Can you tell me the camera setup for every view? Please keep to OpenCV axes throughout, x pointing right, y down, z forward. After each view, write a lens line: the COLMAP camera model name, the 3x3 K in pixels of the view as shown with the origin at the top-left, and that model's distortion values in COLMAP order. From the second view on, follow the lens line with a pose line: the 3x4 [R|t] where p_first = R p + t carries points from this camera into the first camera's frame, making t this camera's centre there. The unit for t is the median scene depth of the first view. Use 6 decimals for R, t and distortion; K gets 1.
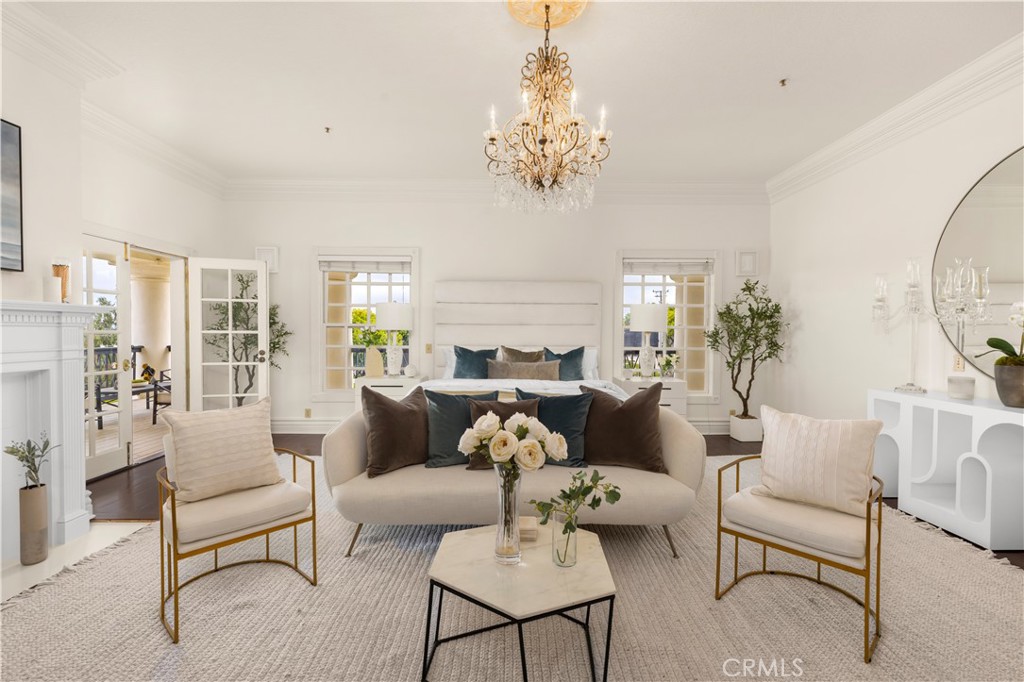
lens RADIAL K [[456.7, 0, 512.0], [0, 456.7, 341.0], [0, 0, 1]] dist [-0.004936, -0.000706]
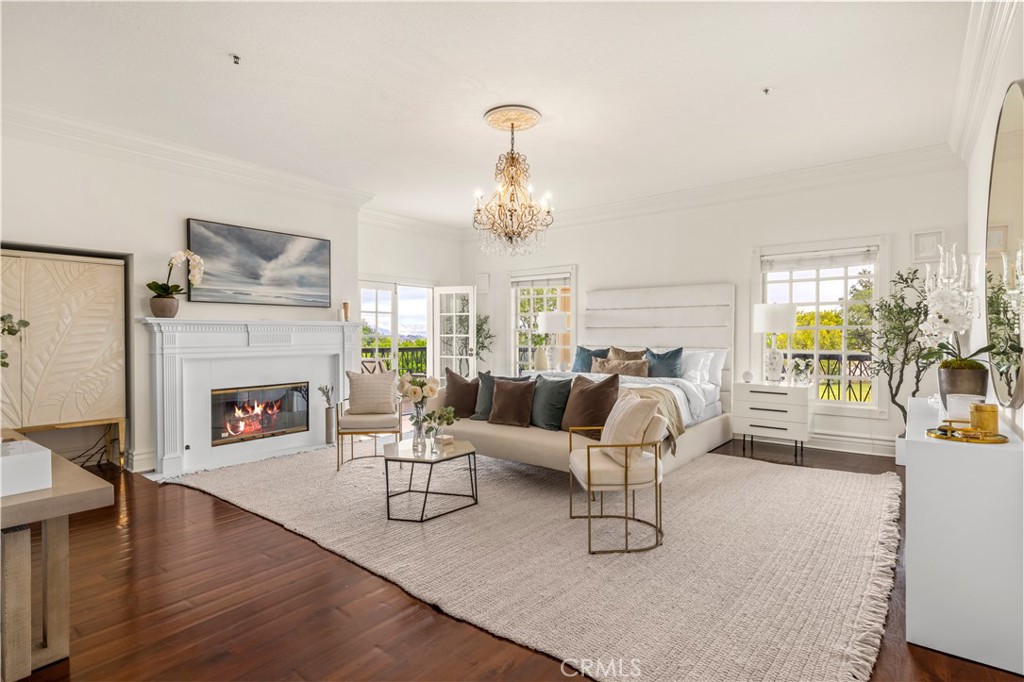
lens RADIAL K [[508.9, 0, 512.0], [0, 508.9, 341.0], [0, 0, 1]] dist [-0.001068, -0.000040]
pose [[0.774666, 0.002161, -0.632367, 0.557626], [-0.007328, 0.999958, -0.005560, 0.005871], [0.632328, 0.008941, 0.774649, -0.158887]]
